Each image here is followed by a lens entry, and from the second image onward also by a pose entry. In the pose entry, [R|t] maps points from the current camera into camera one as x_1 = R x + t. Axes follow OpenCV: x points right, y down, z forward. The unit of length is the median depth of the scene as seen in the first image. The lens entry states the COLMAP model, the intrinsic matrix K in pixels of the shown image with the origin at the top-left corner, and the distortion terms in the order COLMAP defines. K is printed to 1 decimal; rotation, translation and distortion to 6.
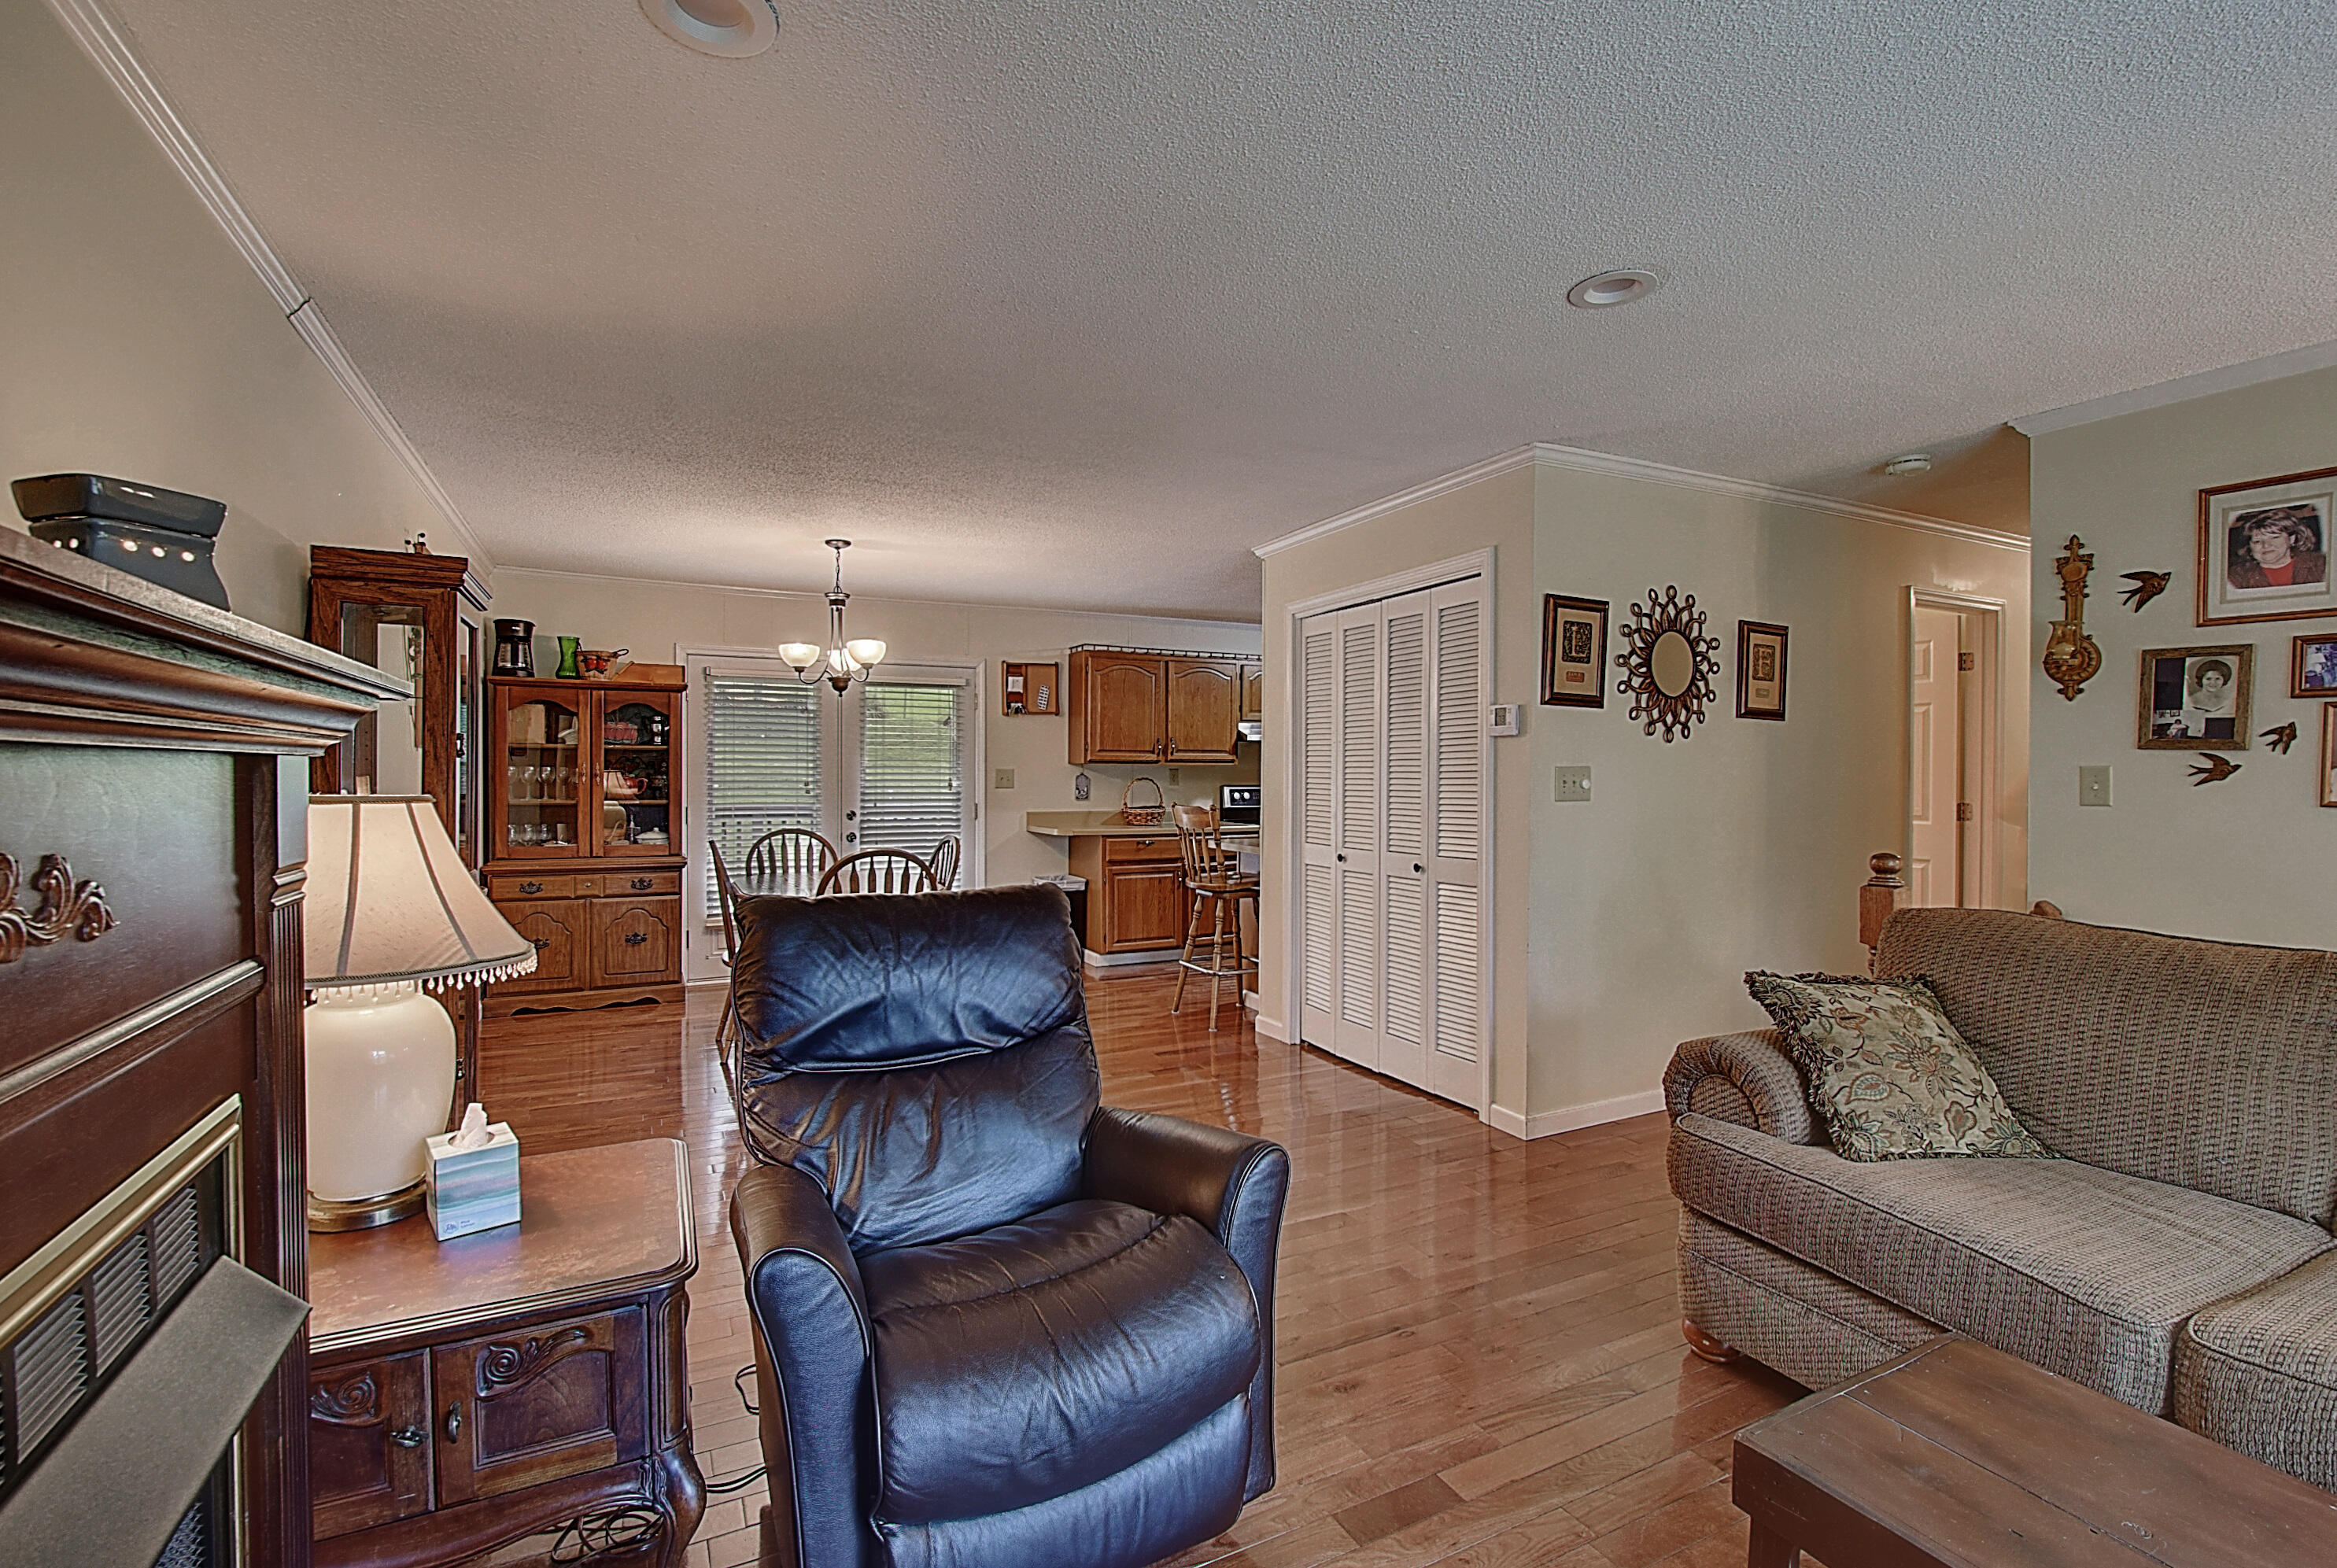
lens RADIAL K [[1035.7, 0, 1165.9], [0, 1035.7, 787.9], [0, 0, 1]] dist [-0.005083, -0.000161]
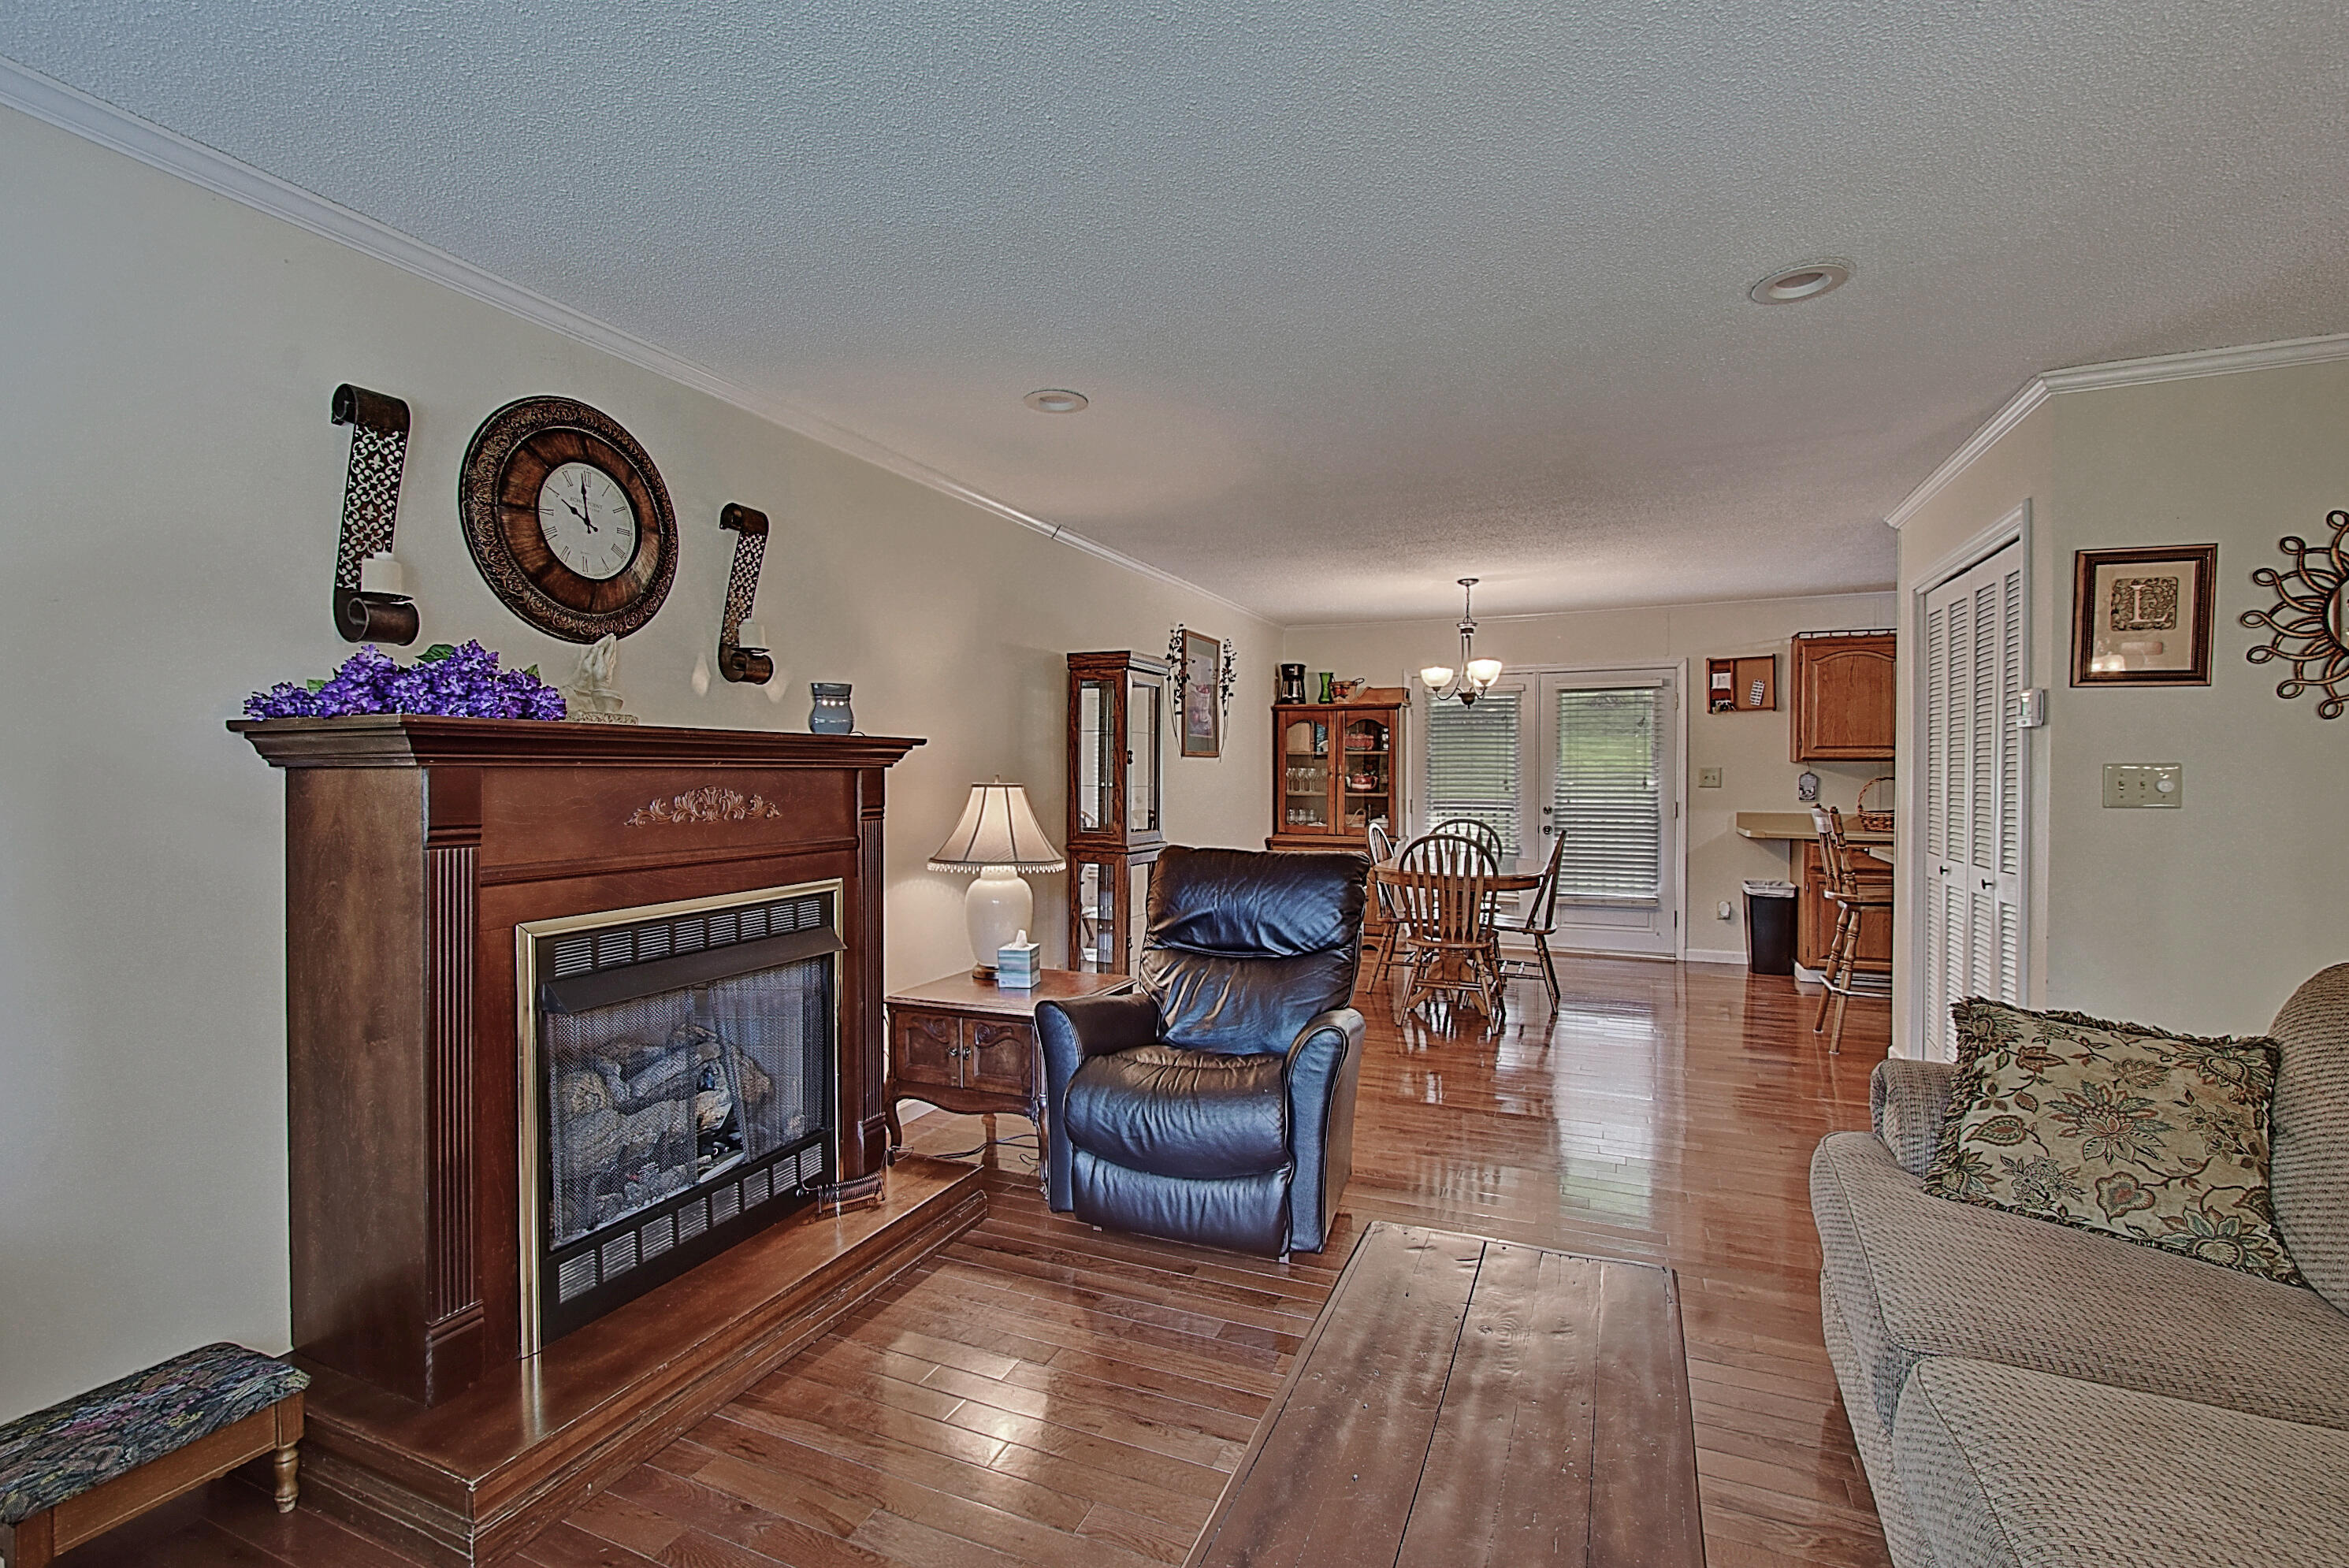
lens RADIAL K [[1047.9, 0, 1163.0], [0, 1047.9, 779.2], [0, 0, 1]] dist [0.001199, -0.006969]
pose [[0.641661, 0.003893, -0.766978, 0.341187], [-0.009656, 0.999949, -0.003002, 0.000288], [0.766927, 0.009332, 0.641666, -0.045276]]
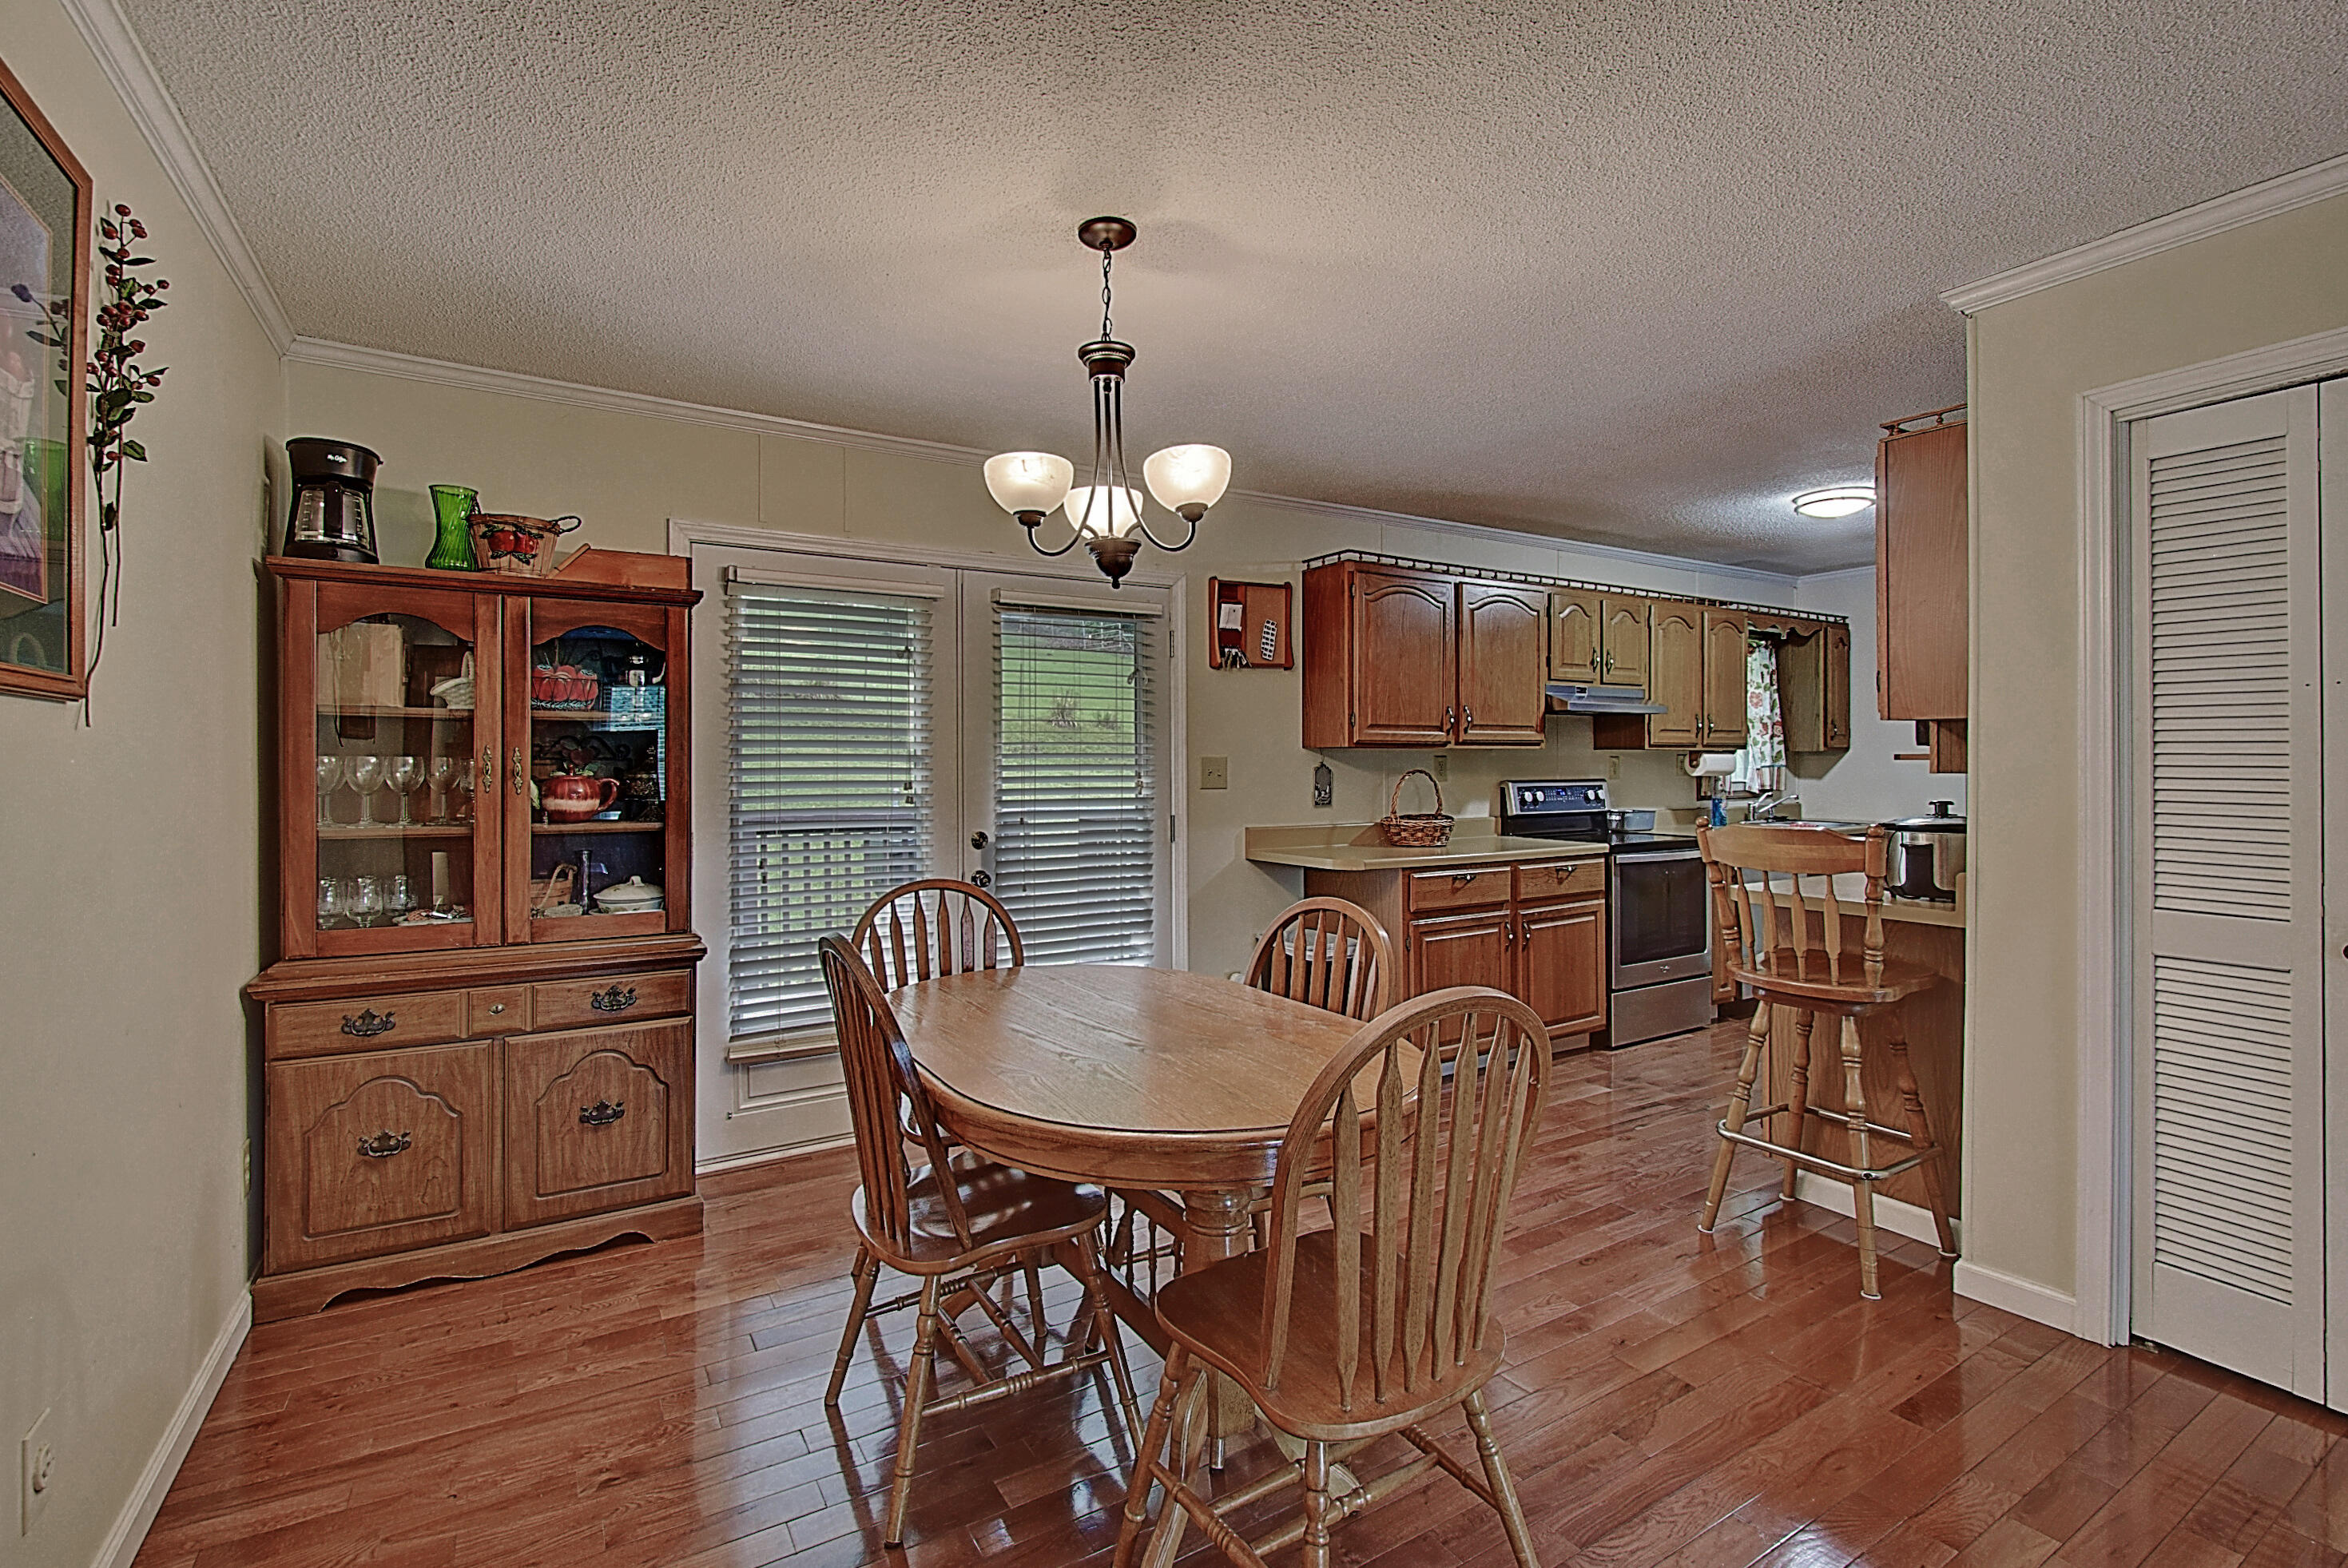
lens RADIAL K [[1040.5, 0, 1161.8], [0, 1040.5, 767.0], [0, 0, 1]] dist [-0.005083, -0.000161]
pose [[0.997292, -0.007351, 0.073173, -0.285983], [0.008255, 0.999893, -0.012056, -0.006925], [-0.073076, 0.012628, 0.997246, 0.496267]]
